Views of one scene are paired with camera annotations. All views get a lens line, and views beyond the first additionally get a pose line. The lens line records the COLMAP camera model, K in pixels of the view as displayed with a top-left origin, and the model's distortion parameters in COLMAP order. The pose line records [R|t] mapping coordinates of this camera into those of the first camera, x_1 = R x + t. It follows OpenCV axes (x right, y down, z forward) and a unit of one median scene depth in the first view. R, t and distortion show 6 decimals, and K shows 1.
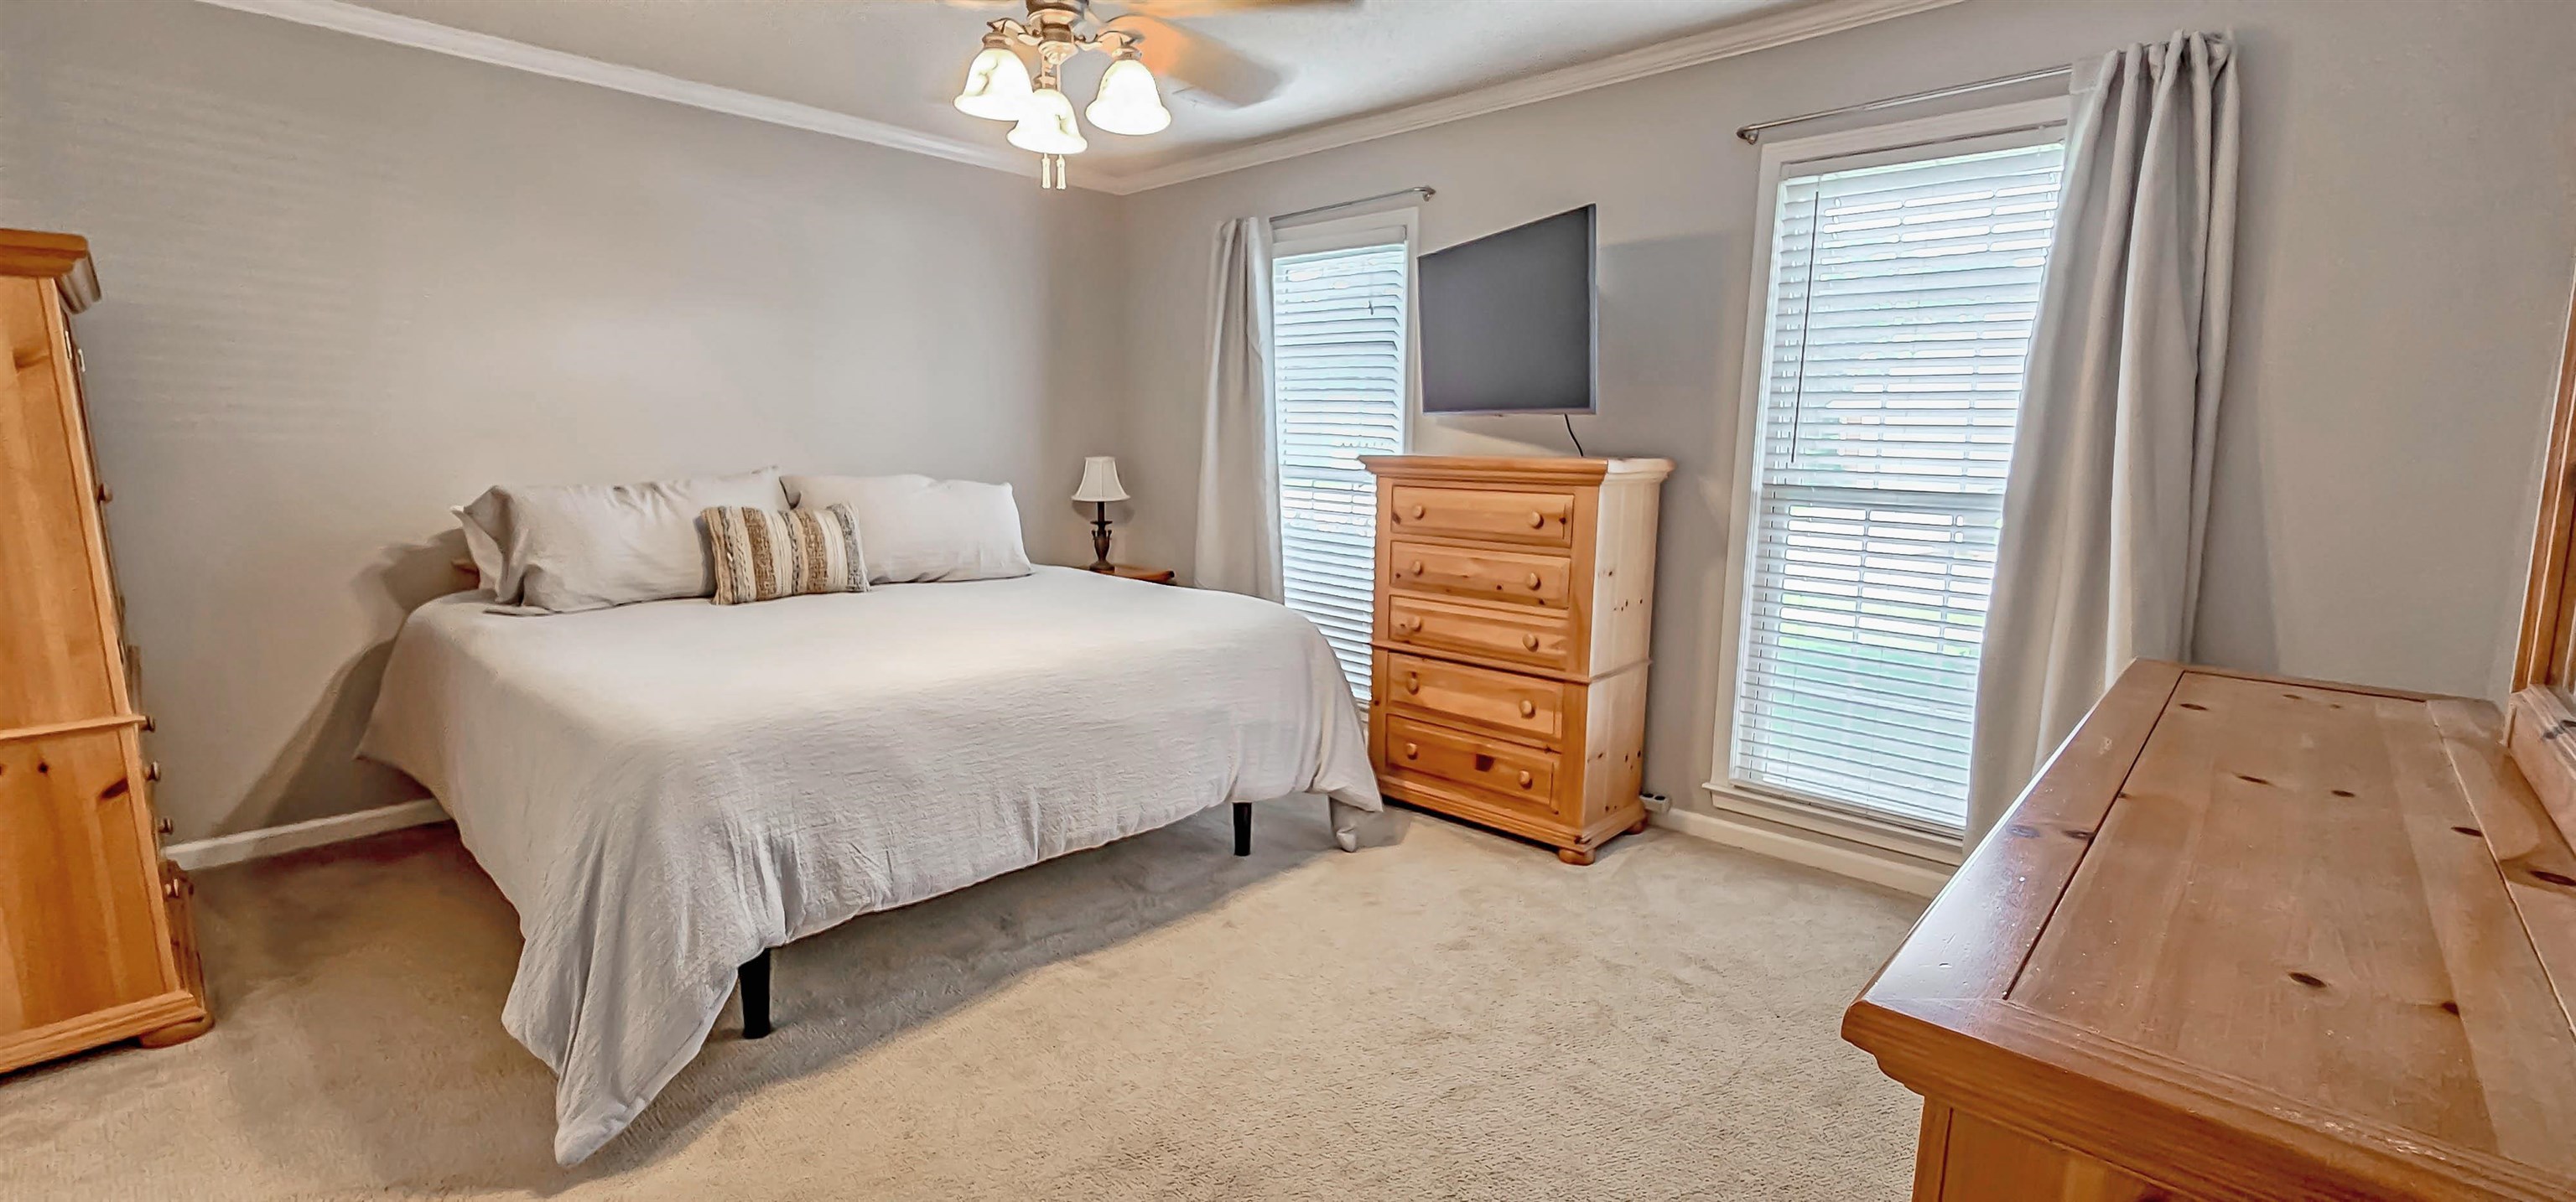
lens RADIAL K [[1057.6, 0, 1294.1], [0, 1057.6, 595.0], [0, 0, 1]] dist [0.007878, -0.001516]
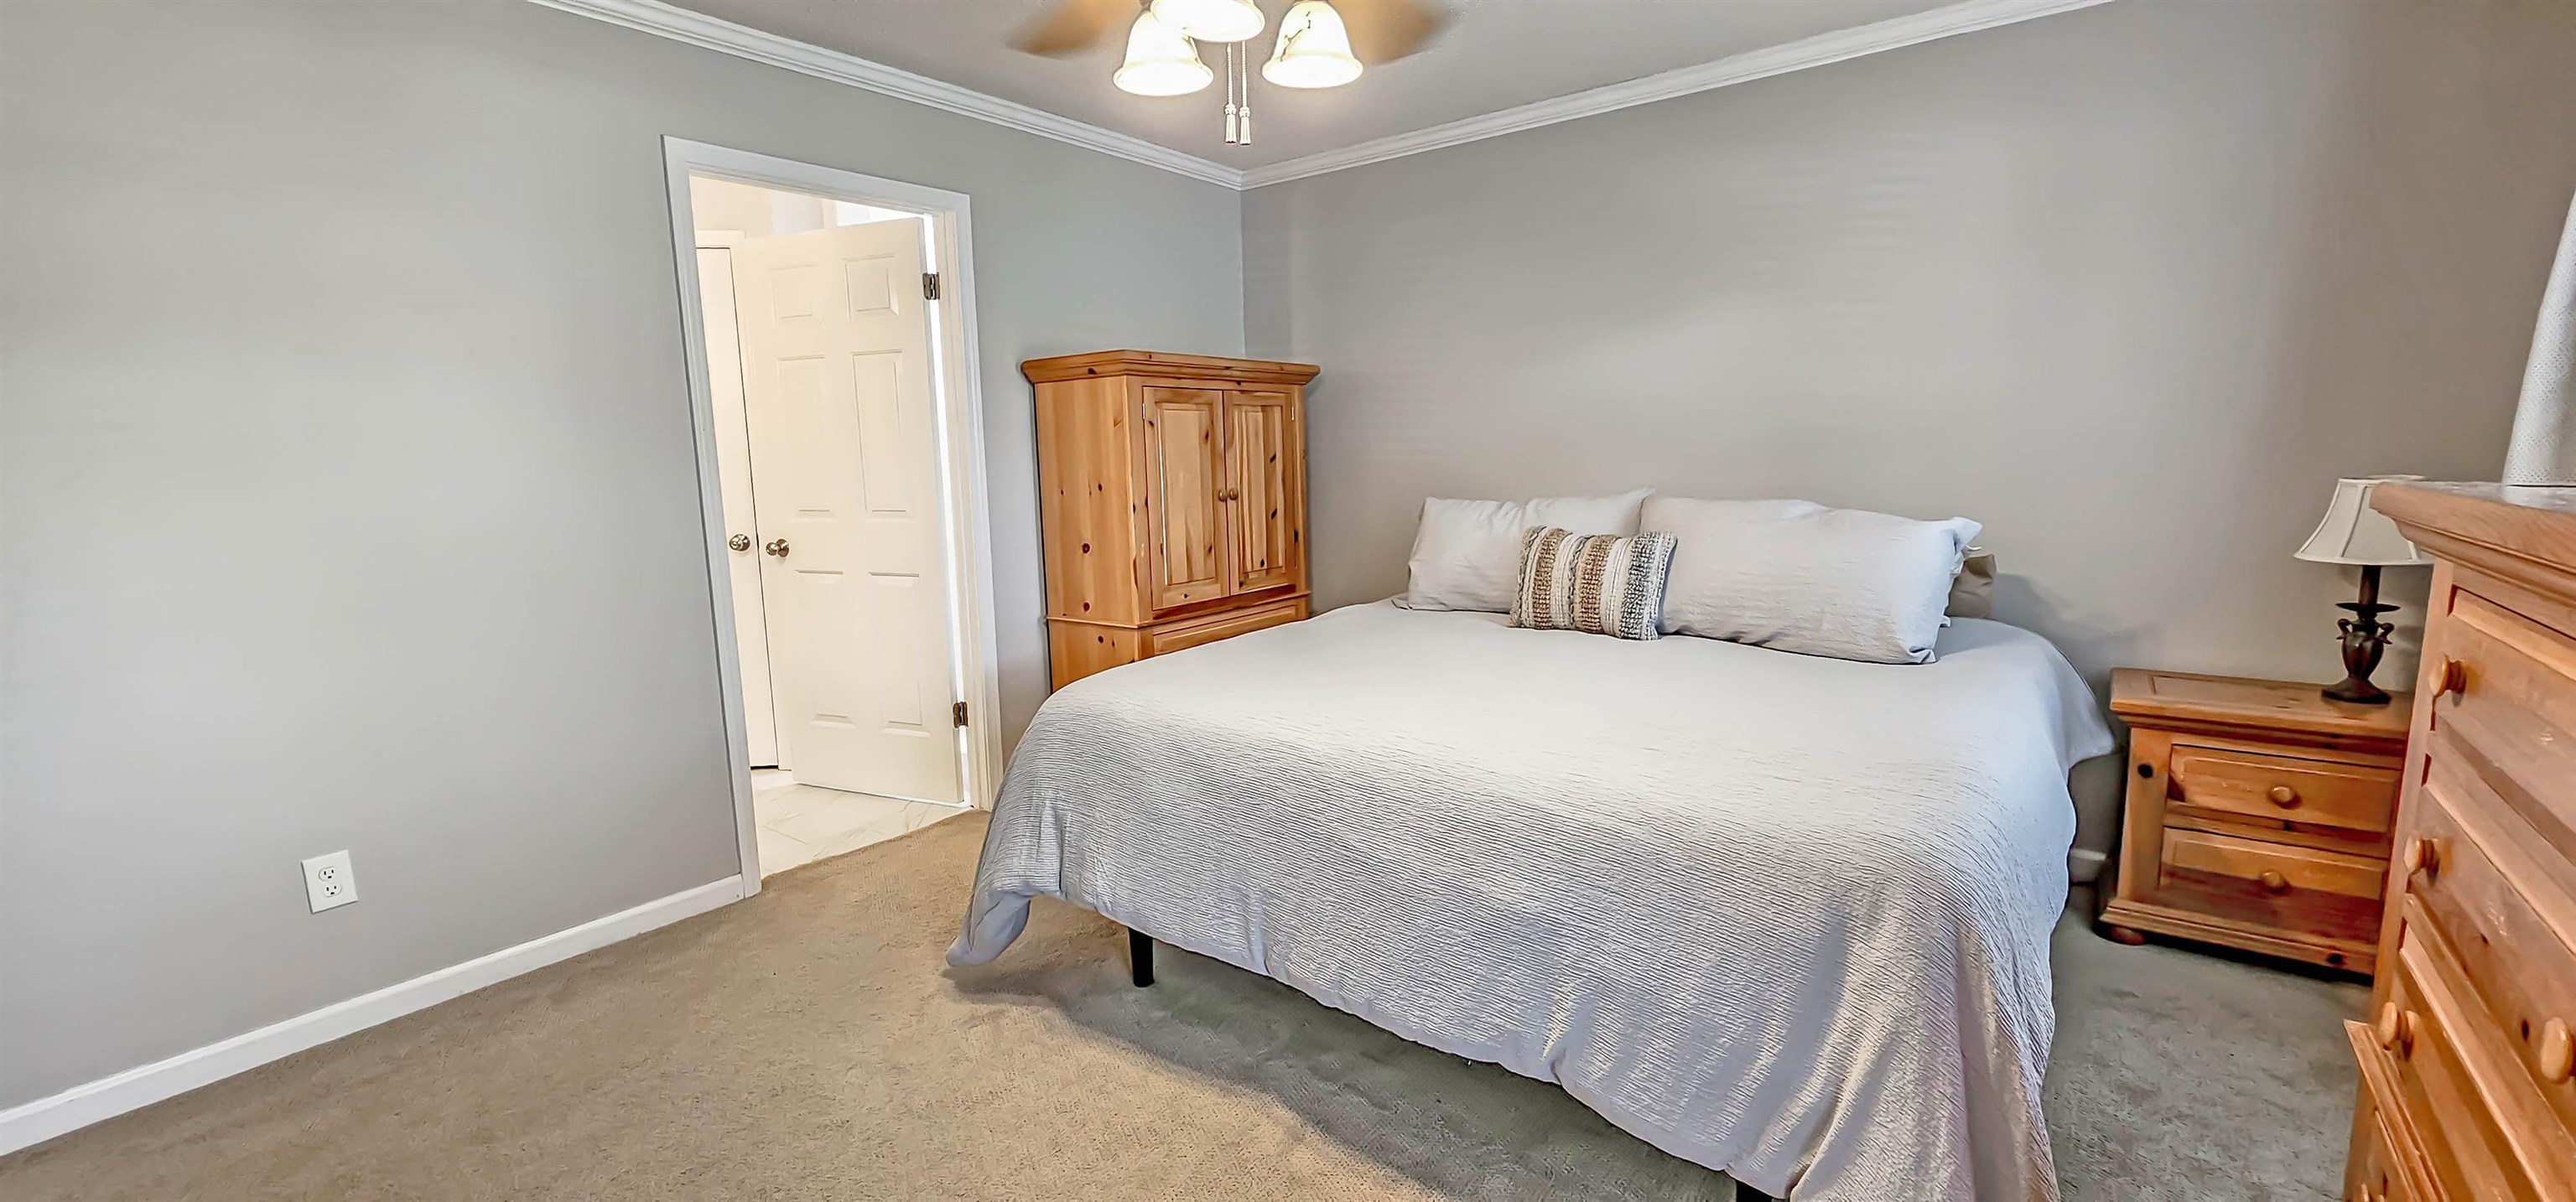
lens RADIAL K [[1057.6, 0, 1291.9], [0, 1057.6, 603.3], [0, 0, 1]] dist [0.007878, -0.001516]
pose [[0.101610, 0.130052, -0.986287, 0.401643], [-0.125890, 0.985129, 0.116930, -0.098967], [0.986827, 0.112282, 0.116471, 0.669922]]
